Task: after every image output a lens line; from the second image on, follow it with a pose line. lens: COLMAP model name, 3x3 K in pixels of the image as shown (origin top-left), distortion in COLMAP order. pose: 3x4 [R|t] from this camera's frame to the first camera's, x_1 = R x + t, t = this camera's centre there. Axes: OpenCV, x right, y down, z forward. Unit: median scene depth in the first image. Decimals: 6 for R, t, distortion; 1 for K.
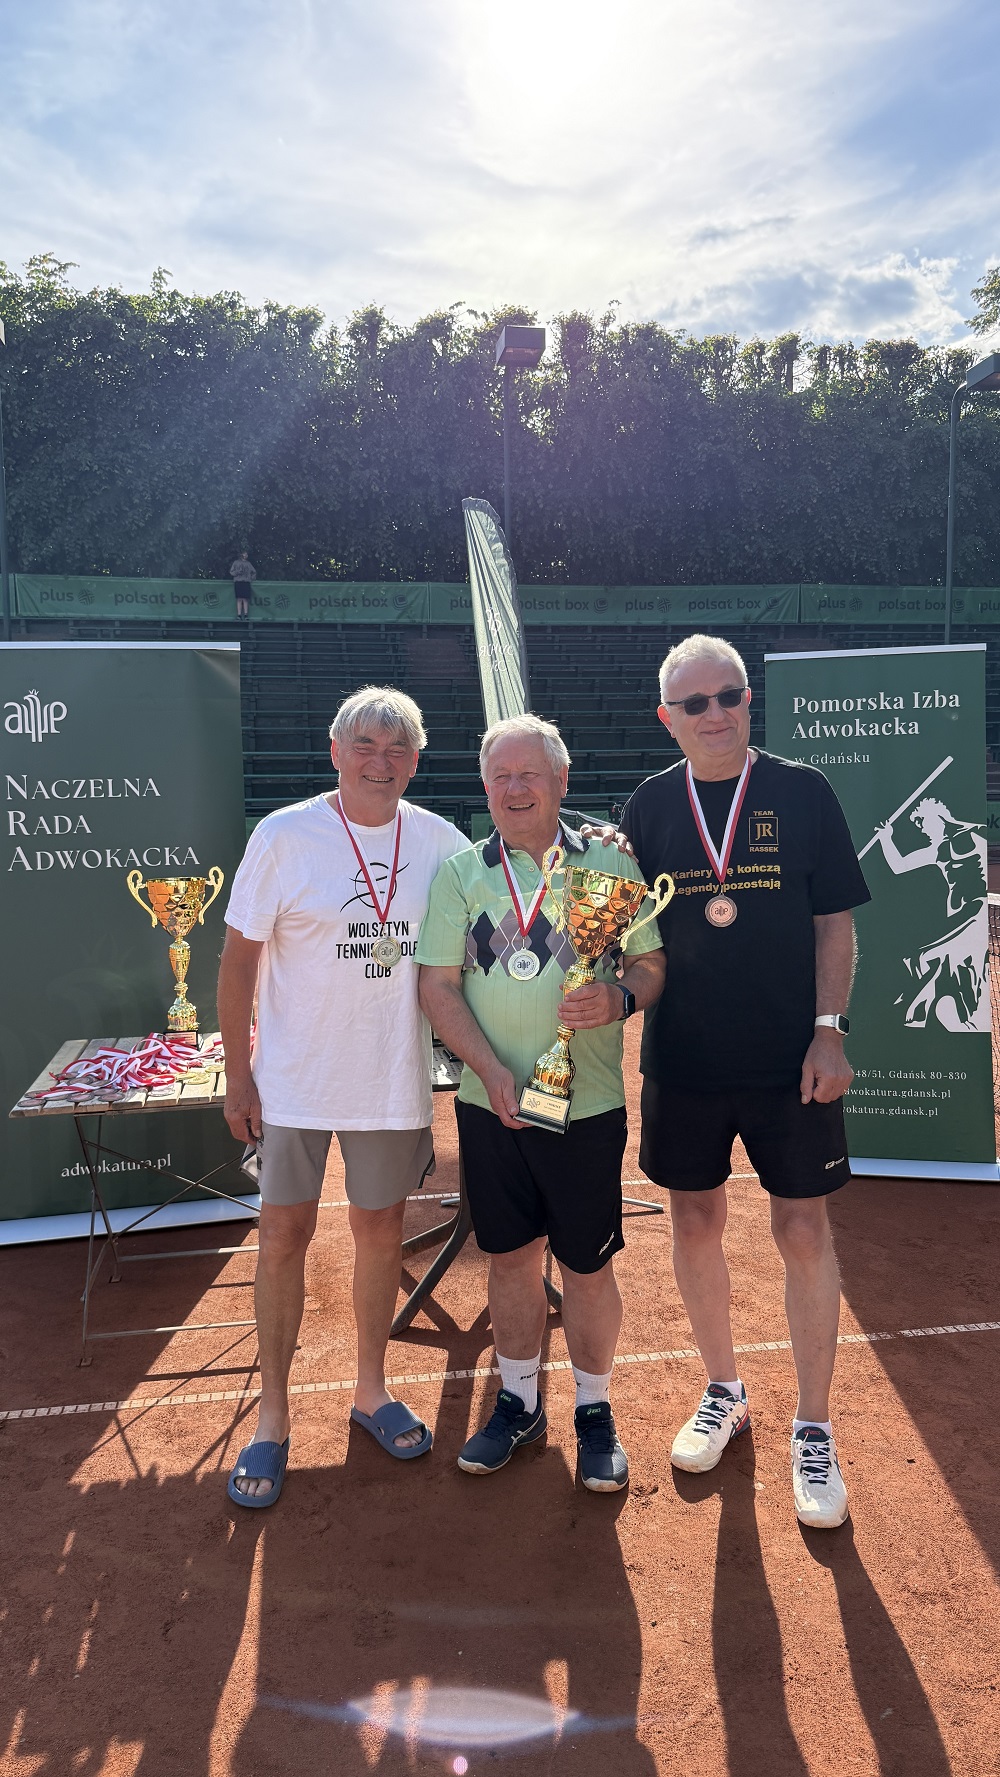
lens RADIAL K [[1291.1, 0, 501.9], [0, 1291.1, 879.4], [0, 0, 1]] dist [0.027565, -0.056593]
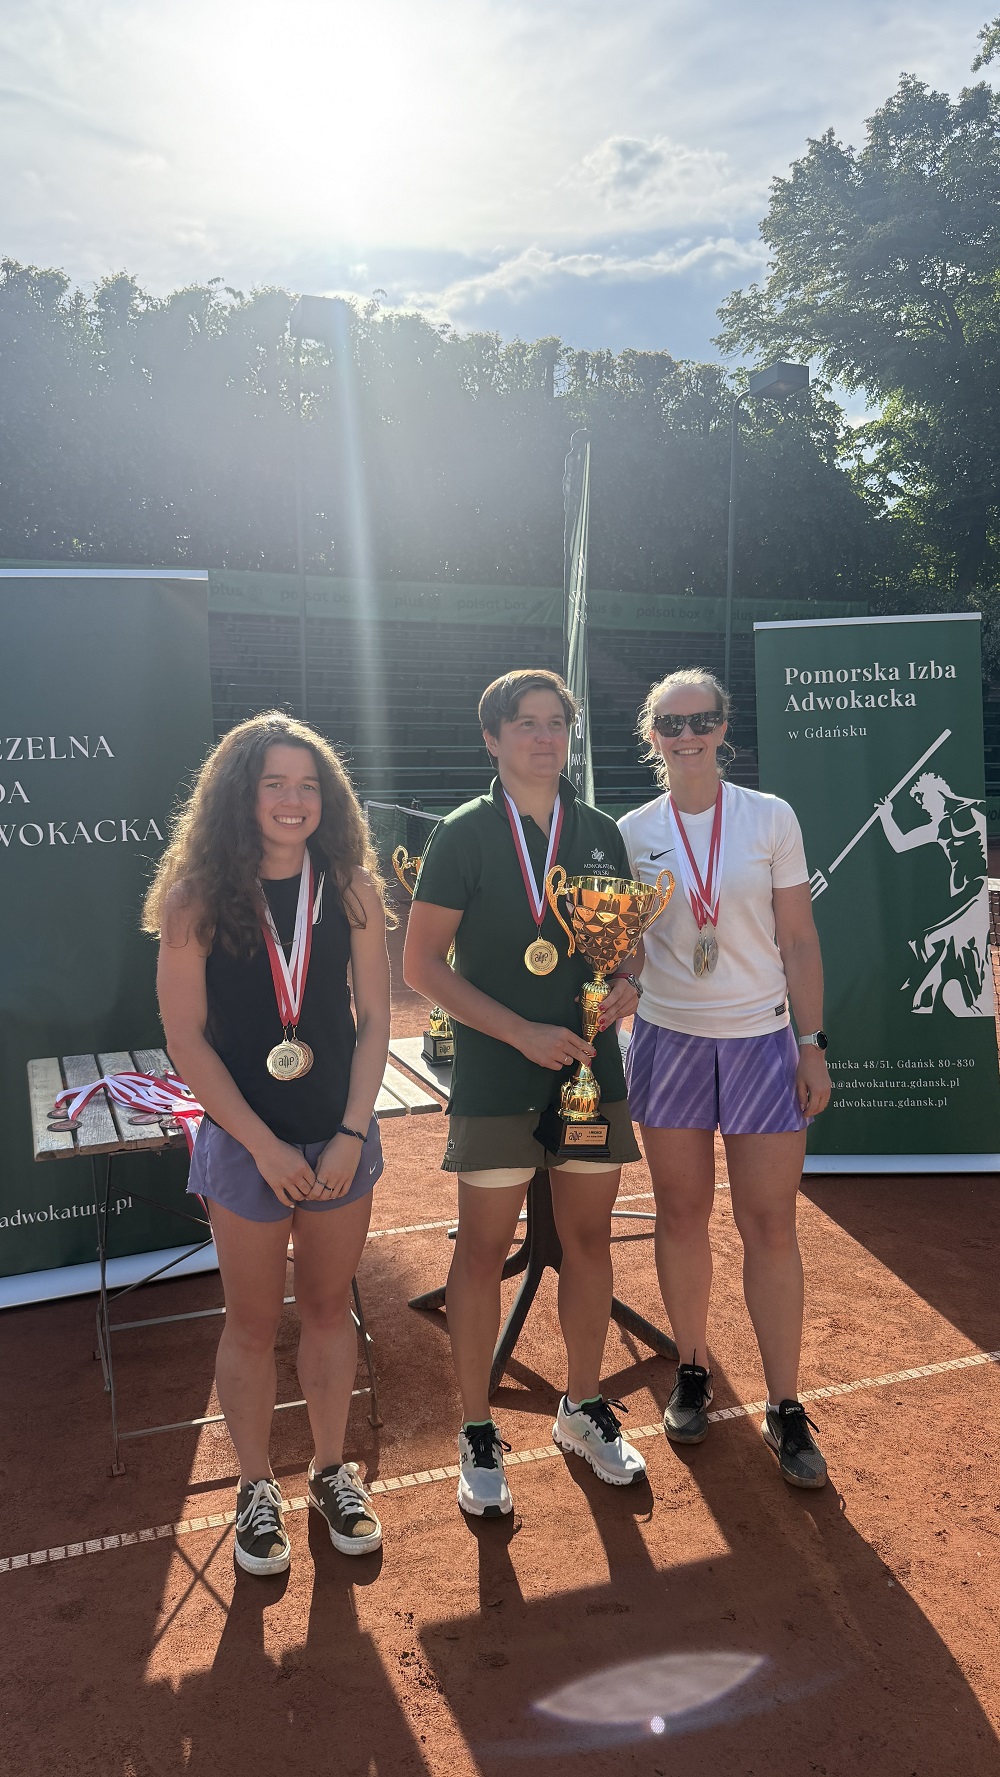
lens RADIAL K [[1293.3, 0, 500.0], [0, 1293.3, 888.5], [0, 0, 1]] dist [-0.011630, 0.002525]
pose [[0.978486, -0.009904, 0.206077, -0.174966], [0.008875, 0.999943, 0.005919, 0.013977], [-0.206123, -0.003963, 0.978518, 0.135187]]
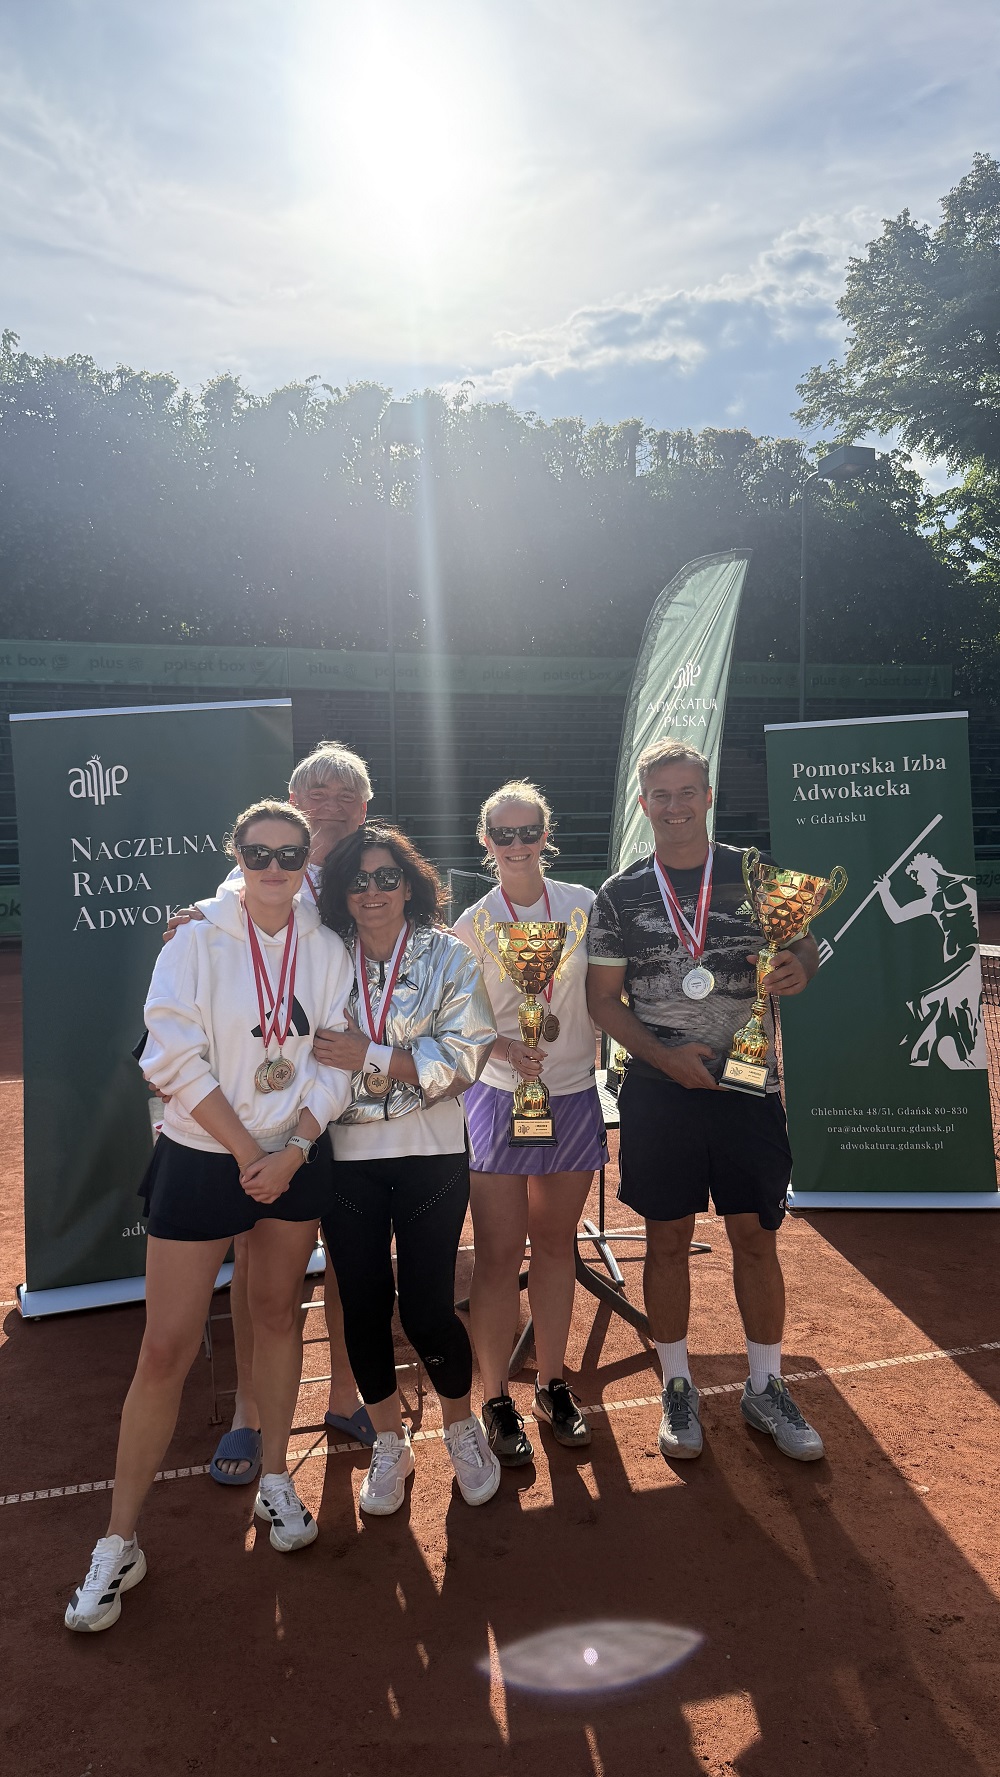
lens RADIAL K [[1291.1, 0, 501.9], [0, 1291.1, 879.4], [0, 0, 1]] dist [0.027565, -0.056593]
pose [[0.990818, -0.006252, 0.135058, -0.163659], [0.013139, 0.998655, -0.050164, 0.008863], [-0.134563, 0.051478, 0.989567, -0.020157]]
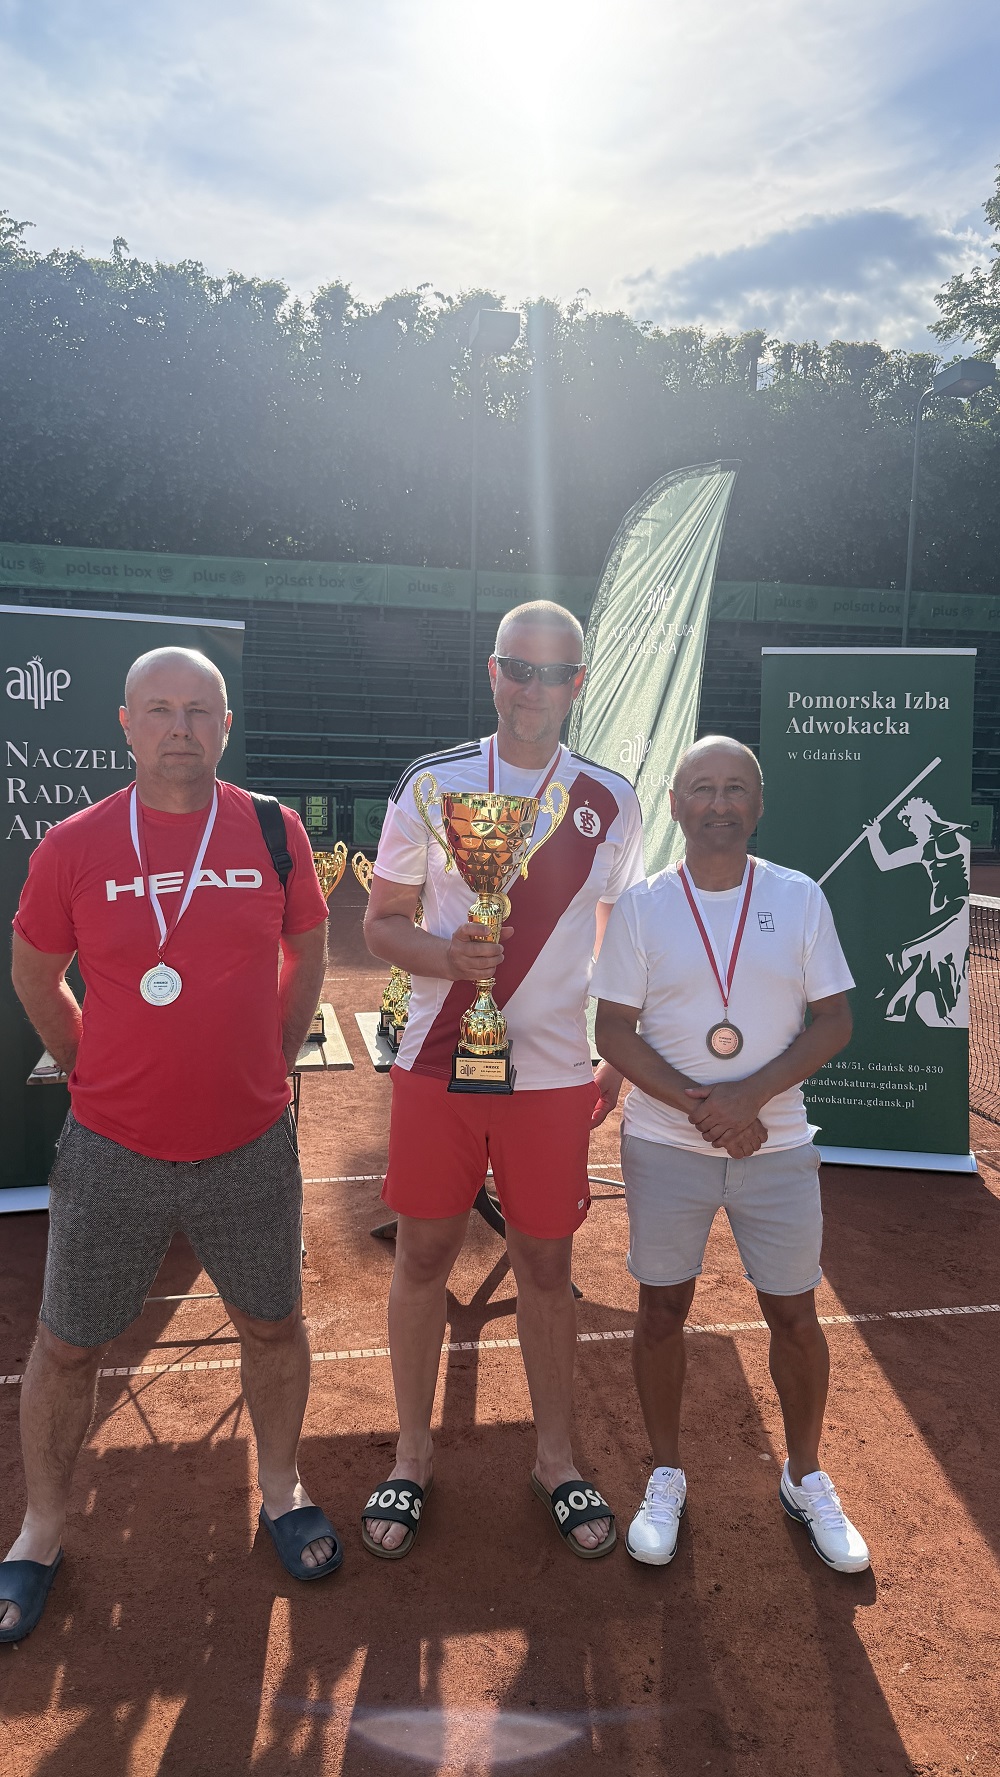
lens RADIAL K [[1290.5, 0, 492.0], [0, 1290.5, 895.8], [0, 0, 1]] dist [0.027881, -0.077303]
pose [[0.998759, 0.030816, 0.039131, -0.041608], [-0.031676, 0.999266, 0.021551, 0.003114], [-0.038438, -0.022763, 0.999002, -0.007201]]
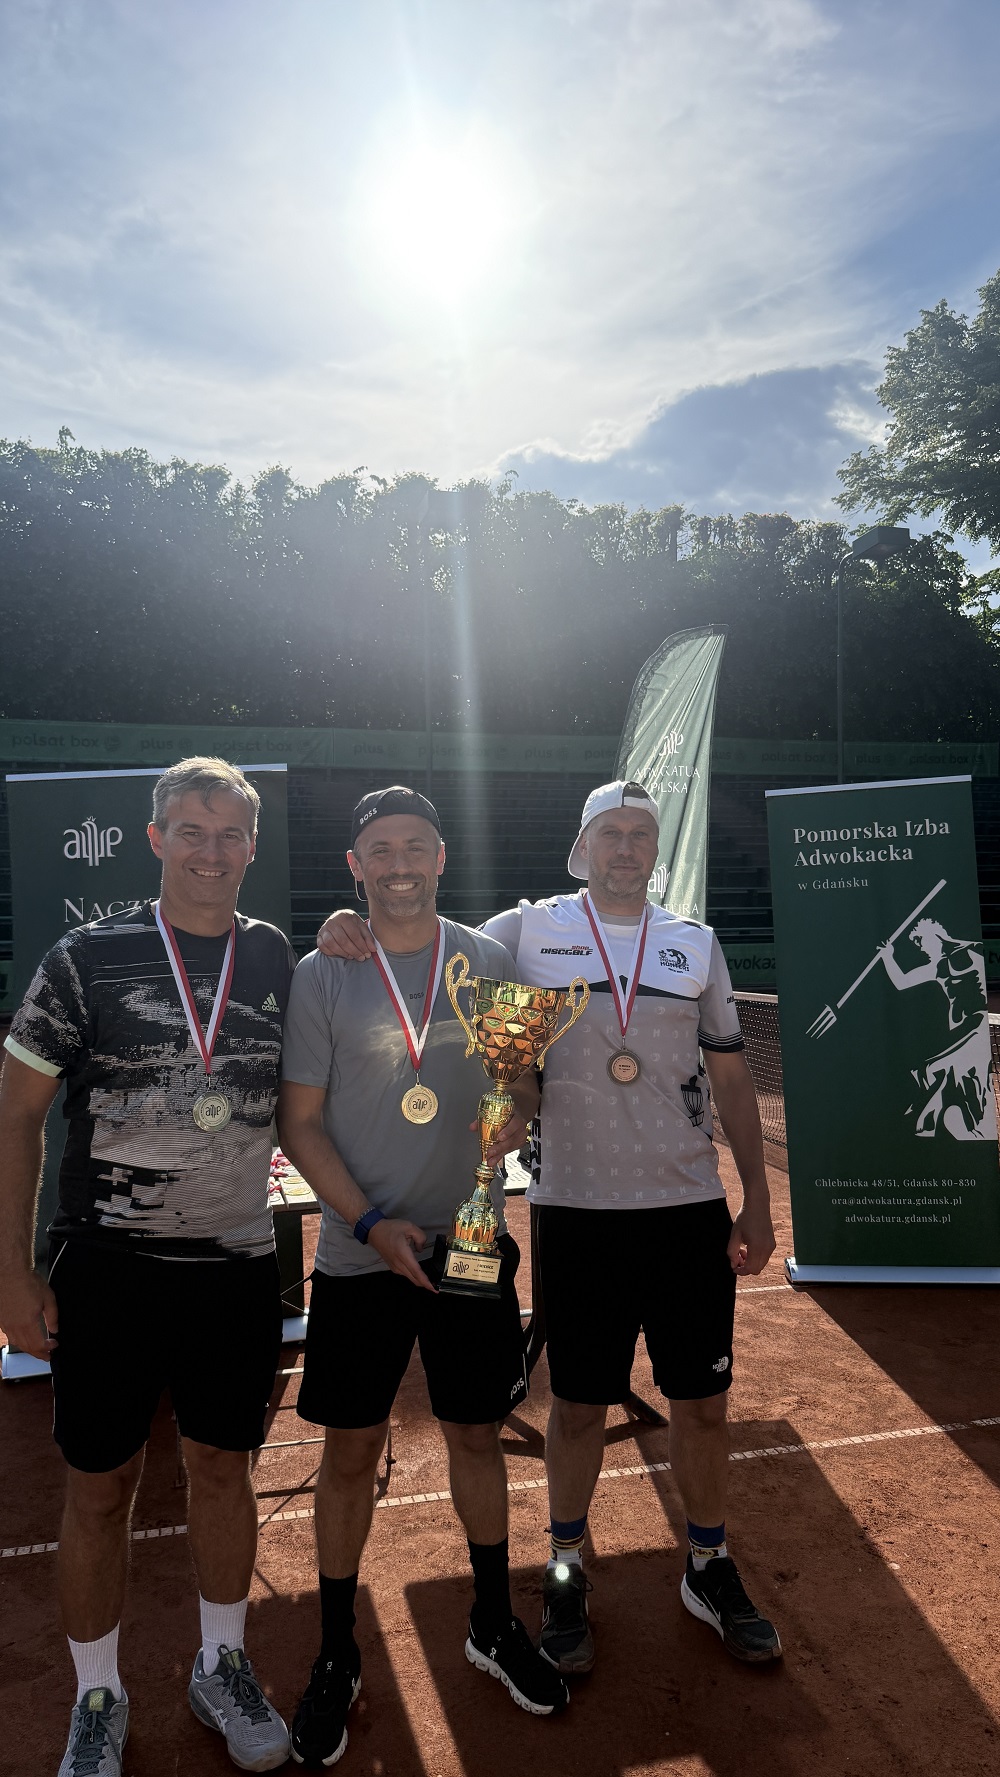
lens RADIAL K [[1291.1, 0, 501.9], [0, 1291.1, 879.4], [0, 0, 1]] dist [0.027565, -0.056593]
pose [[0.995411, 0.003094, 0.095639, -0.120679], [0.007766, 0.993568, -0.112968, 0.023016], [-0.095373, 0.113193, 0.988985, -0.026183]]
